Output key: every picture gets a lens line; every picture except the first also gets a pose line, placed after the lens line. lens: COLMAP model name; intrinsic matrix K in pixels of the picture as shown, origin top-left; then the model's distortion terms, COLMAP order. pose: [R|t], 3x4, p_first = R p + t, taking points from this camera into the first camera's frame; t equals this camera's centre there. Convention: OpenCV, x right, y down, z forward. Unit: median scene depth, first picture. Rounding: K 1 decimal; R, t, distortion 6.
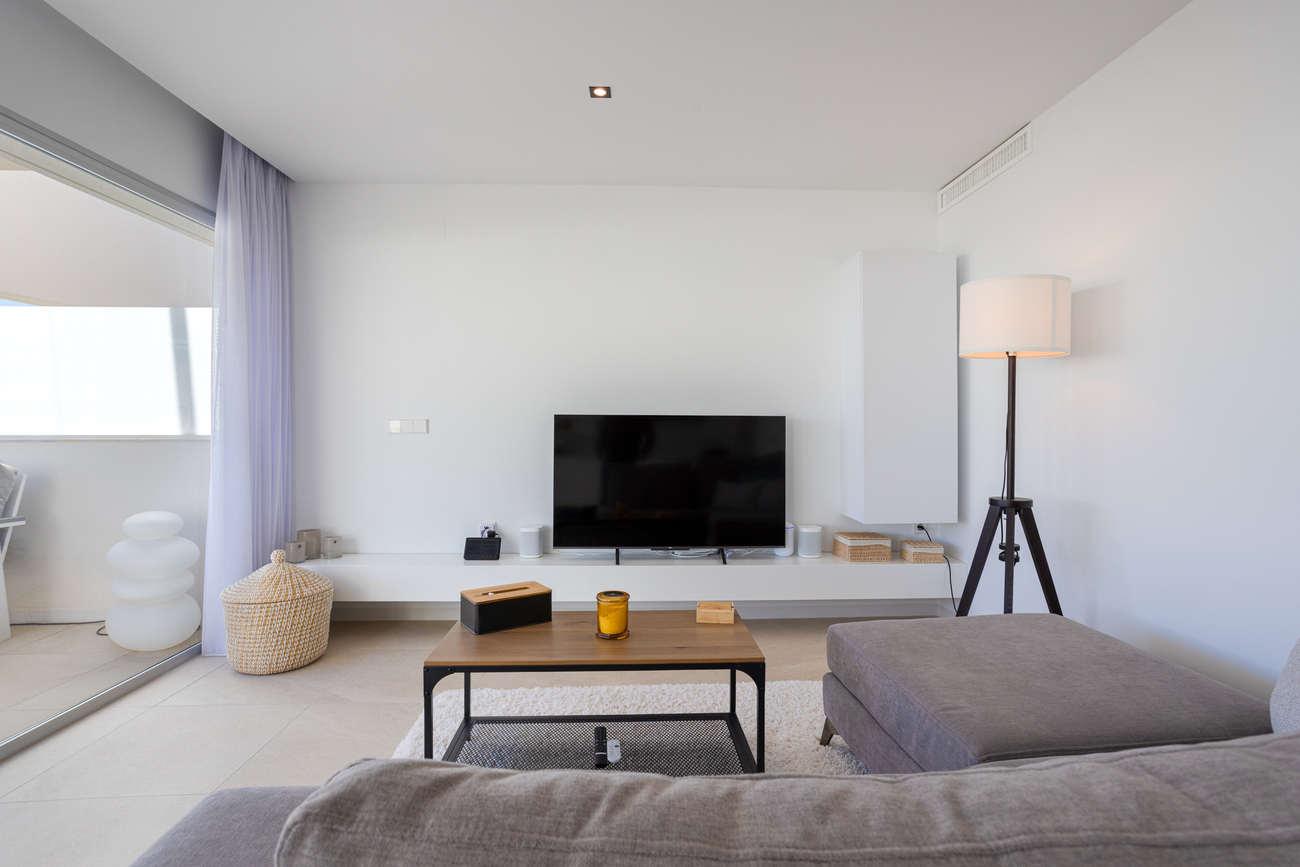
lens RADIAL K [[645.9, 0, 644.1], [0, 645.9, 421.7], [0, 0, 1]] dist [-0.040723, 0.026115]
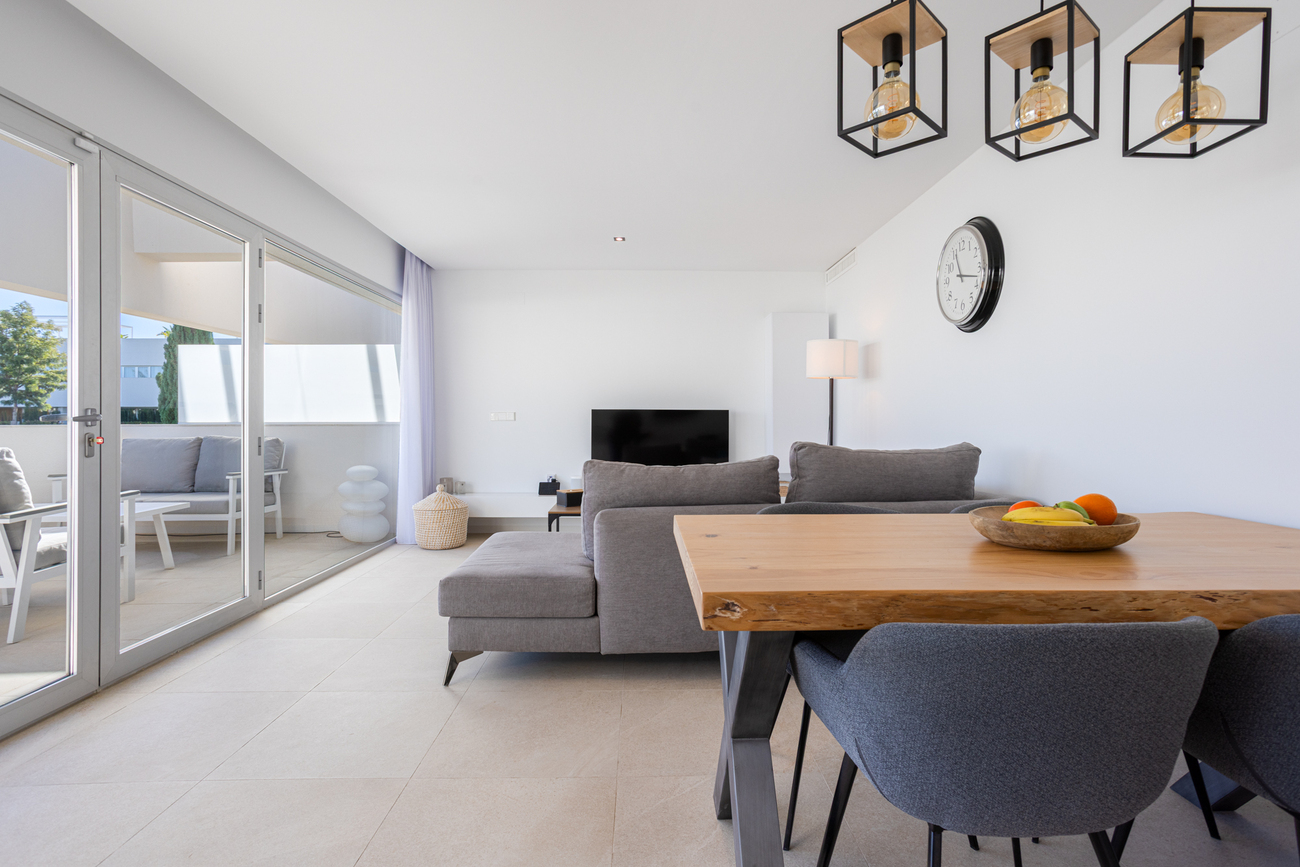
lens RADIAL K [[645.9, 0, 649.7], [0, 645.9, 422.7], [0, 0, 1]] dist [-0.040723, 0.026115]
pose [[0.999883, -0.000981, -0.015235, 0.040367], [0.001129, 0.999952, 0.009696, 0.008519], [0.015225, -0.009712, 0.999837, -0.734040]]
